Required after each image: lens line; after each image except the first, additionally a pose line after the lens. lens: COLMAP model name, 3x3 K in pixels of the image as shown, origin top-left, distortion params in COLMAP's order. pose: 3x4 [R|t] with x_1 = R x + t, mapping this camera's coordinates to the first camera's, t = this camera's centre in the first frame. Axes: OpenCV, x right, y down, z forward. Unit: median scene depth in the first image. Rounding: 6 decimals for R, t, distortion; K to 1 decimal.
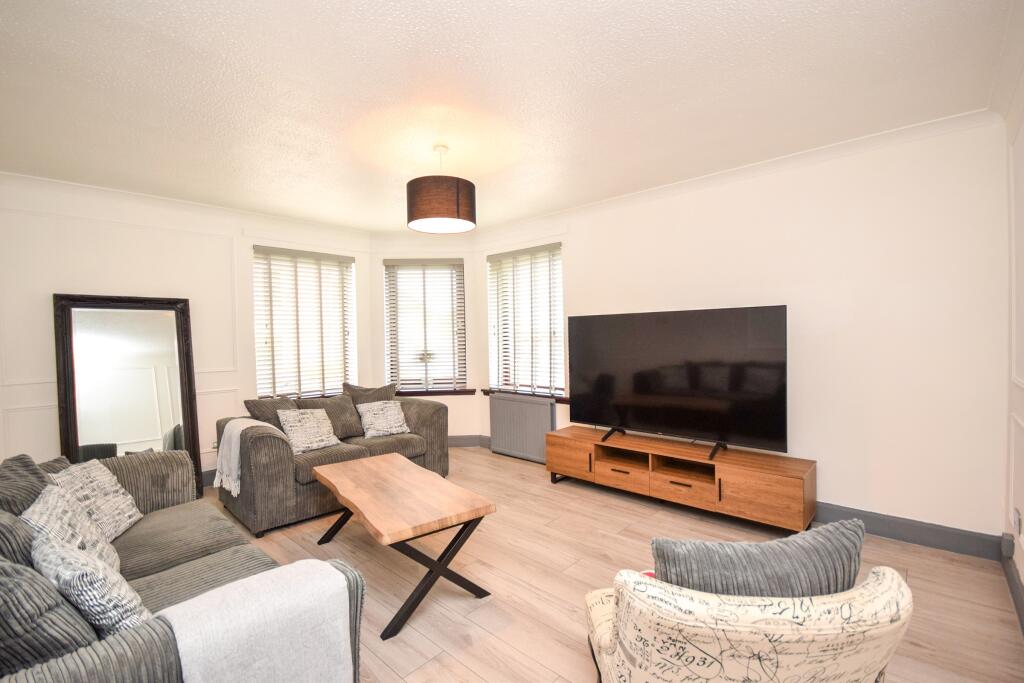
lens RADIAL K [[455.2, 0, 514.8], [0, 455.2, 337.9], [0, 0, 1]] dist [0.037122, -0.000015]
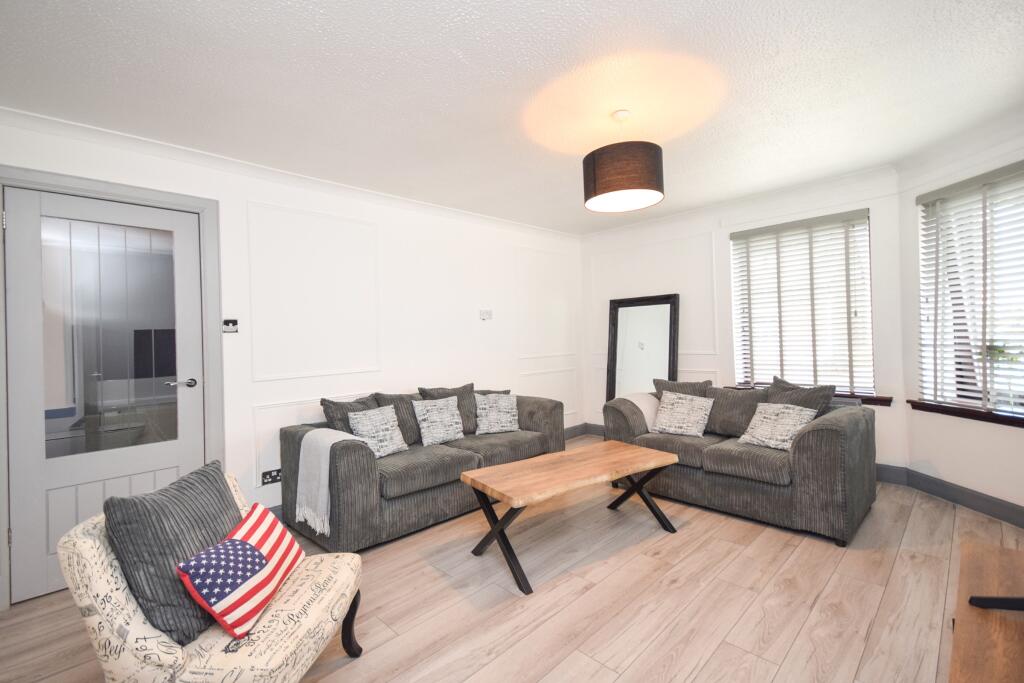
lens RADIAL K [[455.2, 0, 514.8], [0, 455.2, 337.9], [0, 0, 1]] dist [0.037122, -0.000015]
pose [[-0.051008, 0.023773, -0.998415, 0.599370], [0.027638, 0.999367, 0.022384, -0.005174], [0.998316, -0.026452, -0.051633, 0.688135]]
